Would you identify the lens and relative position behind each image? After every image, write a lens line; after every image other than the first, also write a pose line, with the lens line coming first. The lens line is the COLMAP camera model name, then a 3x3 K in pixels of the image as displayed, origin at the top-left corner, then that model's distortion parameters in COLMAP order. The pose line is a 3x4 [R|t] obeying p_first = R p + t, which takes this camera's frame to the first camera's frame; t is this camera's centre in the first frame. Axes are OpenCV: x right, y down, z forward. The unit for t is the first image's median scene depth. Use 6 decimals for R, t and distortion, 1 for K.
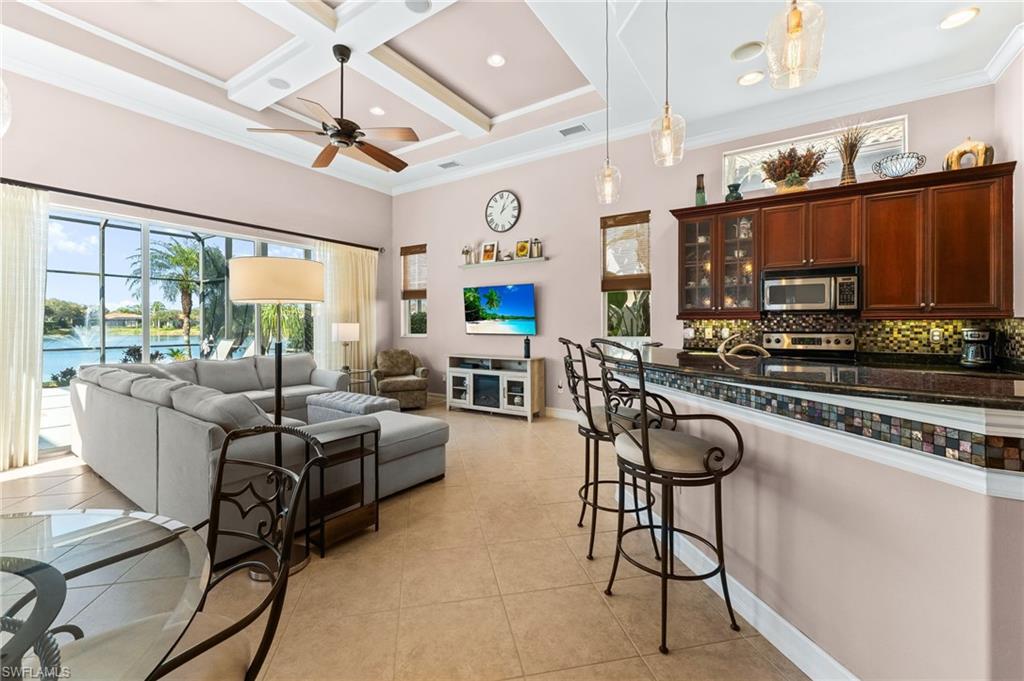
lens RADIAL K [[413.4, 0, 520.2], [0, 413.4, 332.0], [0, 0, 1]] dist [-0.002163, 0.000924]
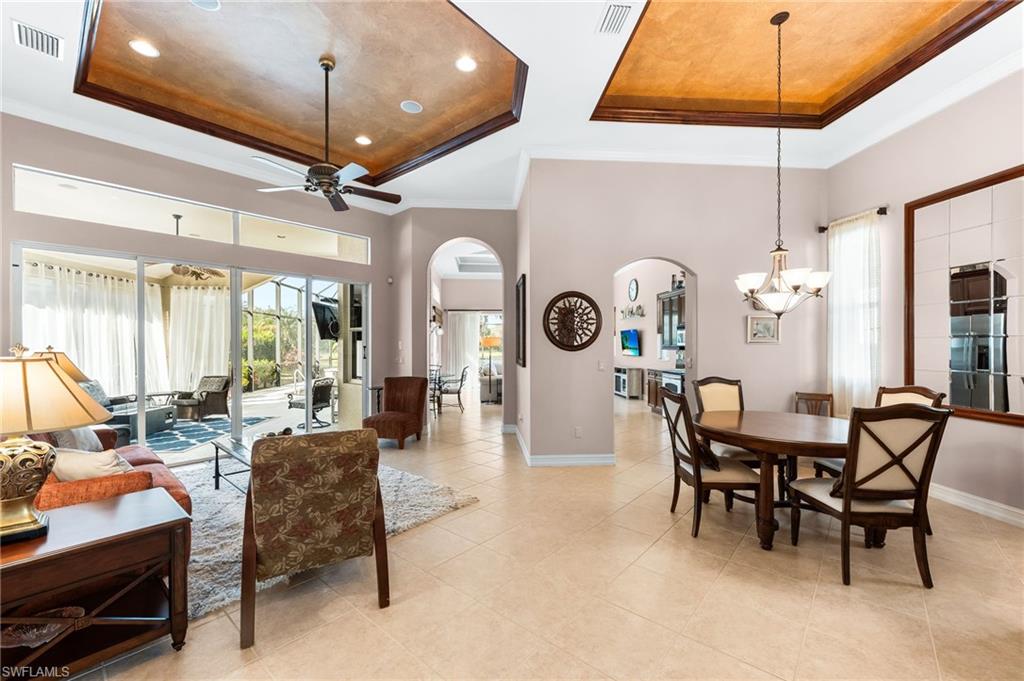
lens RADIAL K [[413.4, 0, 505.8], [0, 413.4, 344.0], [0, 0, 1]] dist [-0.002163, 0.000924]
pose [[0.584304, -0.005766, -0.811514, 1.284674], [-0.011693, 0.999811, -0.015523, -0.013099], [0.811451, 0.018560, 0.584126, -0.631627]]
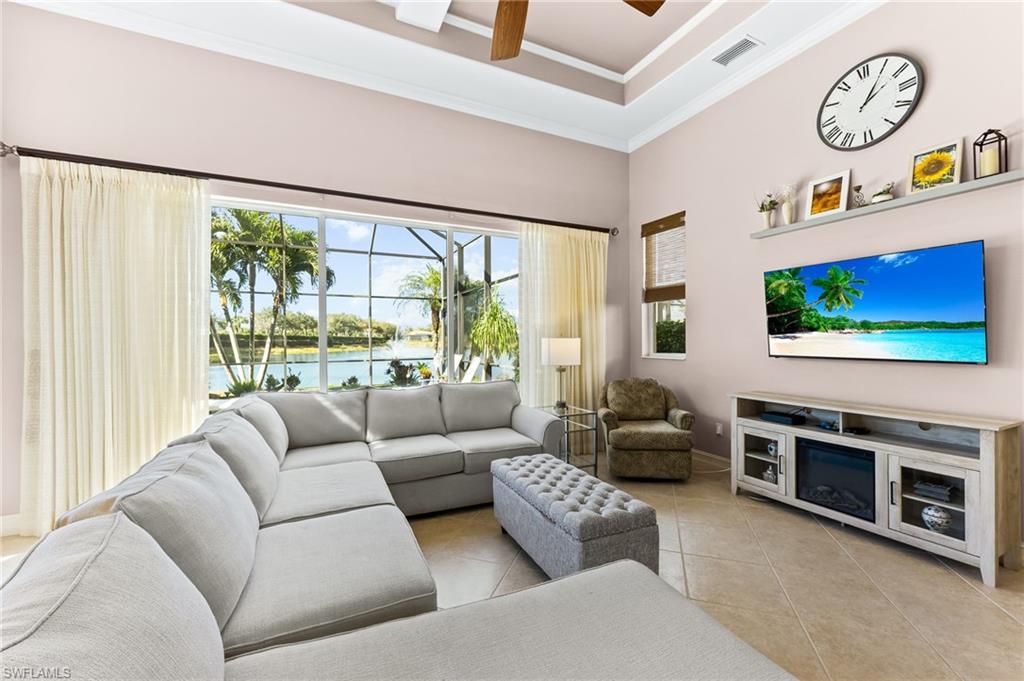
lens RADIAL K [[413.4, 0, 507.1], [0, 413.4, 344.9], [0, 0, 1]] dist [-0.002163, 0.000924]
pose [[0.850081, -0.000399, -0.526652, -0.162487], [0.002397, 0.999992, 0.003111, -0.016097], [0.526647, -0.003907, 0.850075, 0.420380]]
